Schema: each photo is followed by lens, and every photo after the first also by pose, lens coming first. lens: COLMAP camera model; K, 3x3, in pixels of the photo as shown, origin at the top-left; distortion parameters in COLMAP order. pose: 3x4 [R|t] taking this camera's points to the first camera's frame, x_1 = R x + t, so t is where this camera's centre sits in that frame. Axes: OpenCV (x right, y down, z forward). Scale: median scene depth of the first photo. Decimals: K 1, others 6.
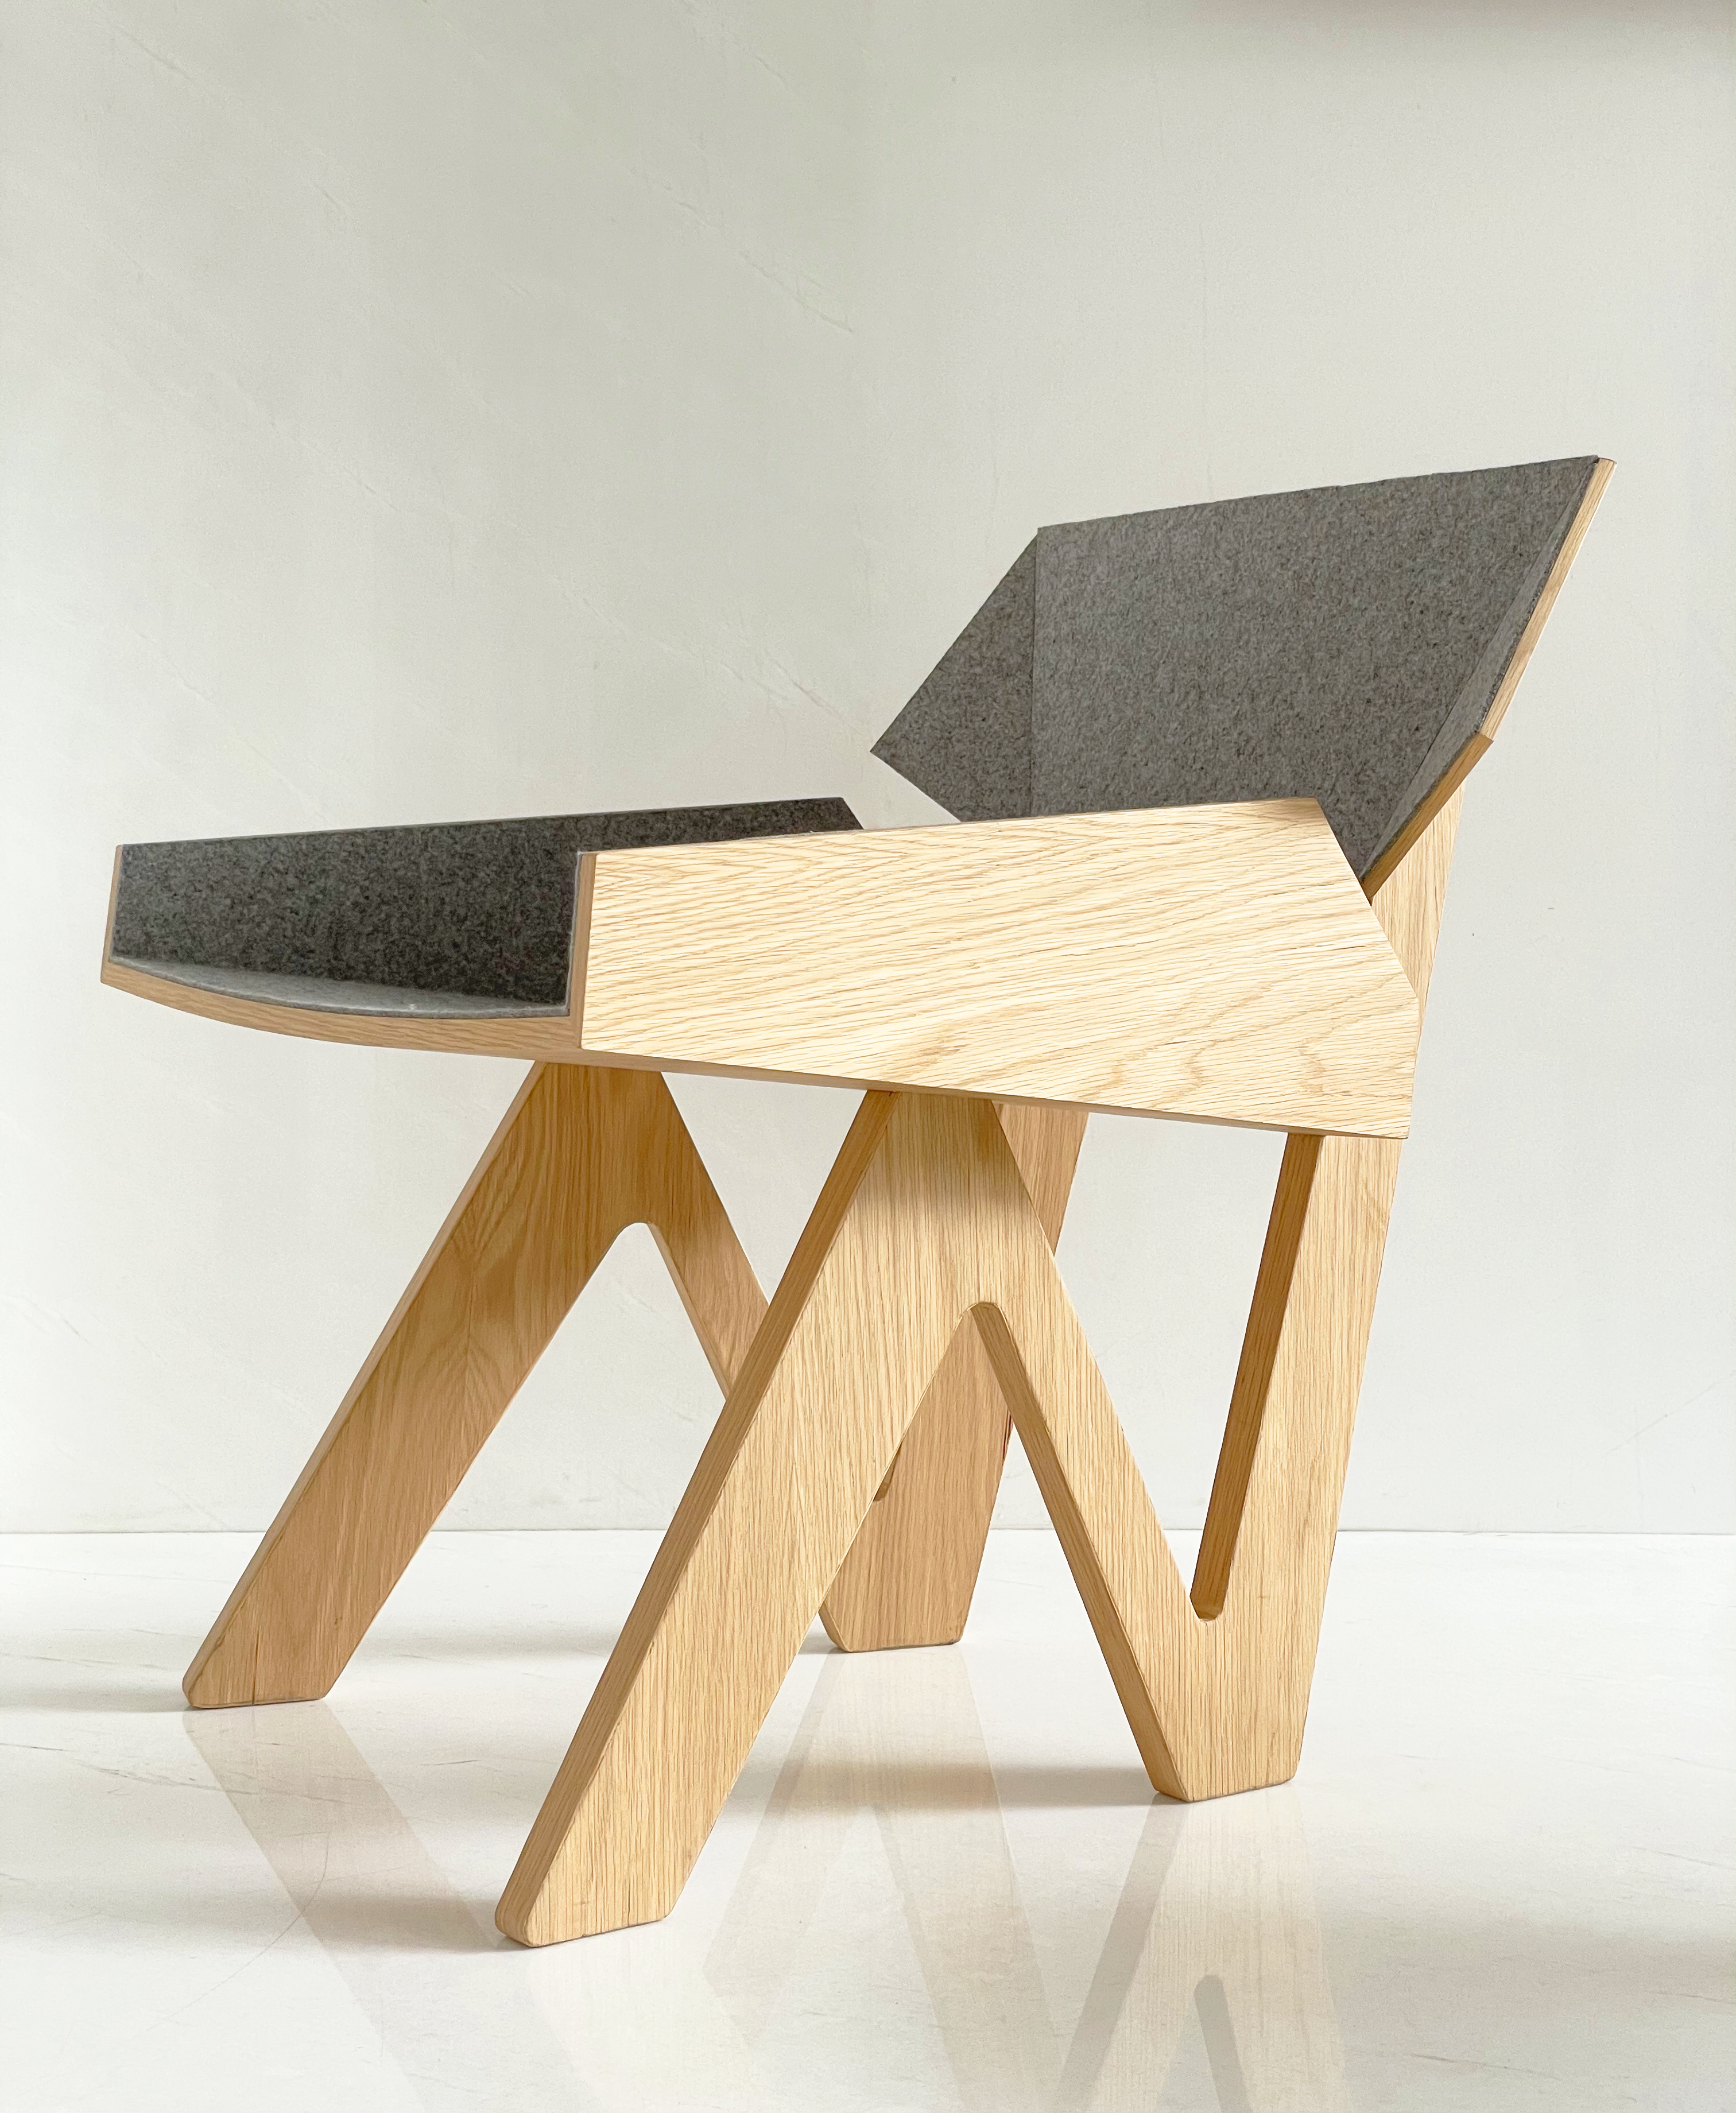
lens RADIAL K [[3439.7, 0, 870.6], [0, 3439.7, 1052.6], [0, 0, 1]] dist [0.020050, 0.000000]
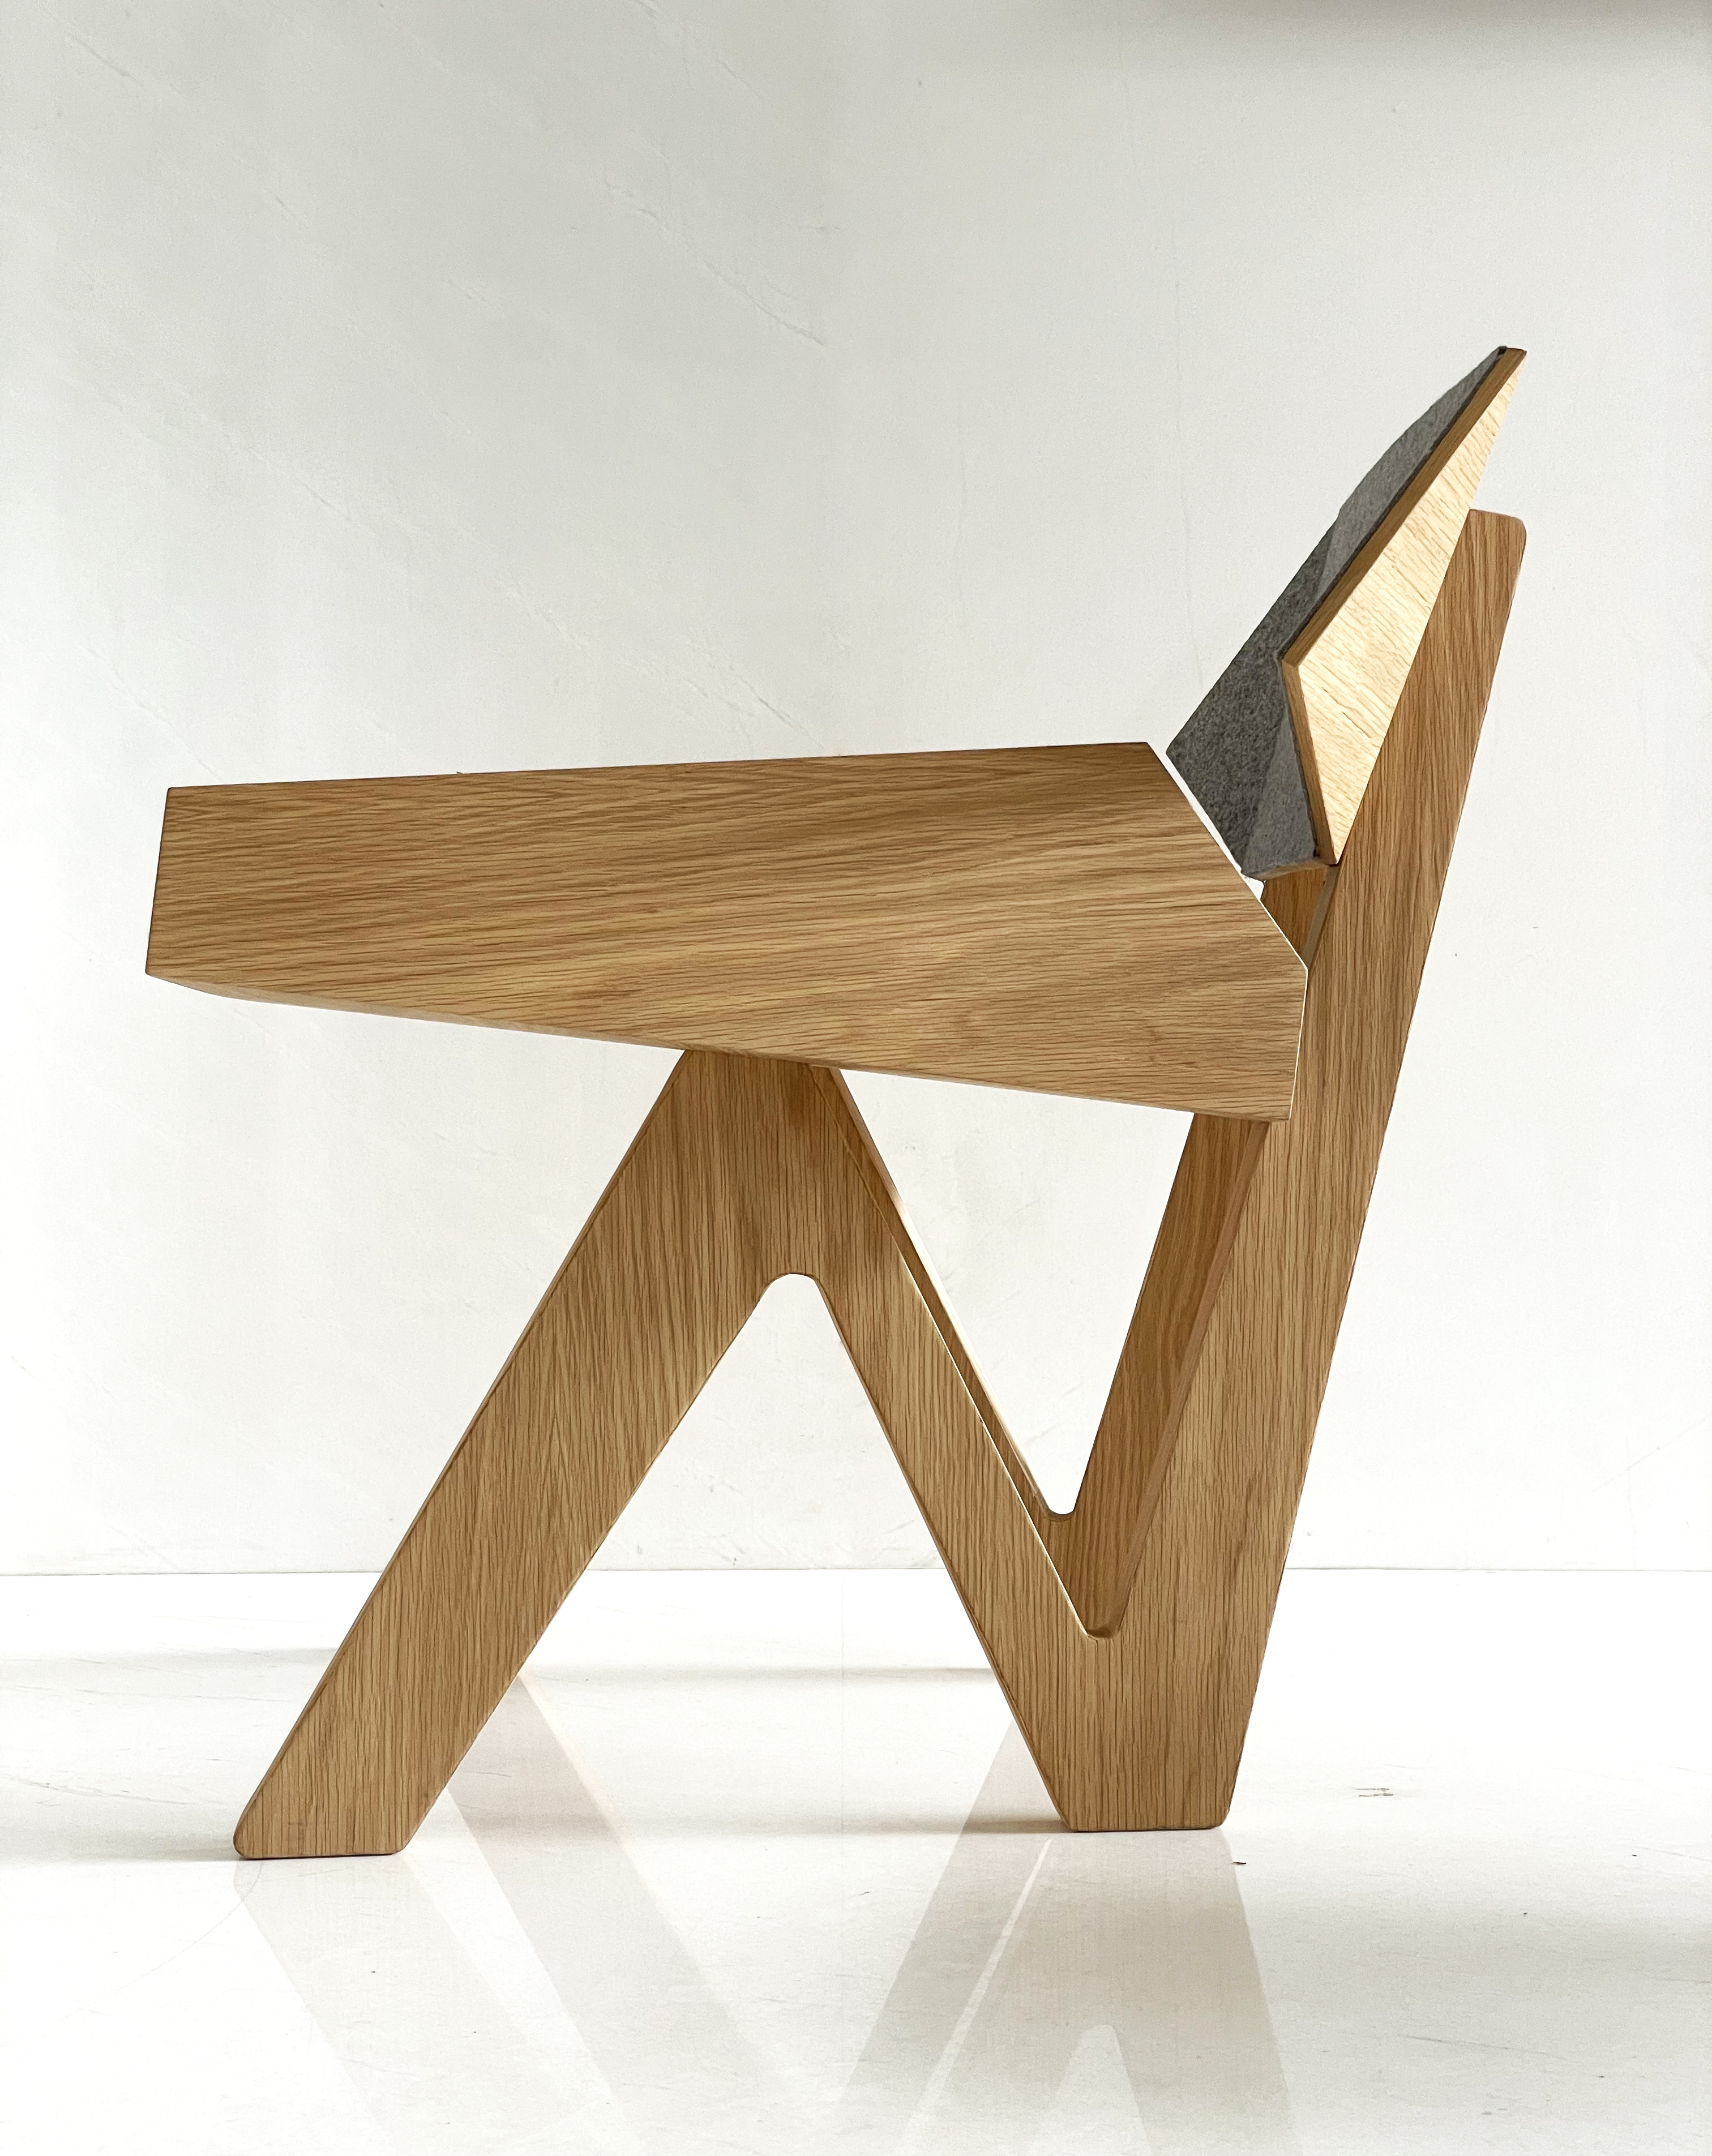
lens RADIAL K [[3384.8, 0, 844.7], [0, 3384.8, 1092.1], [0, 0, 1]] dist [0.046124, 0.000000]
pose [[0.868630, 0.013347, -0.495282, 0.514762], [-0.031081, 0.999136, -0.027585, 0.047807], [0.494486, 0.039354, 0.868294, 0.177272]]
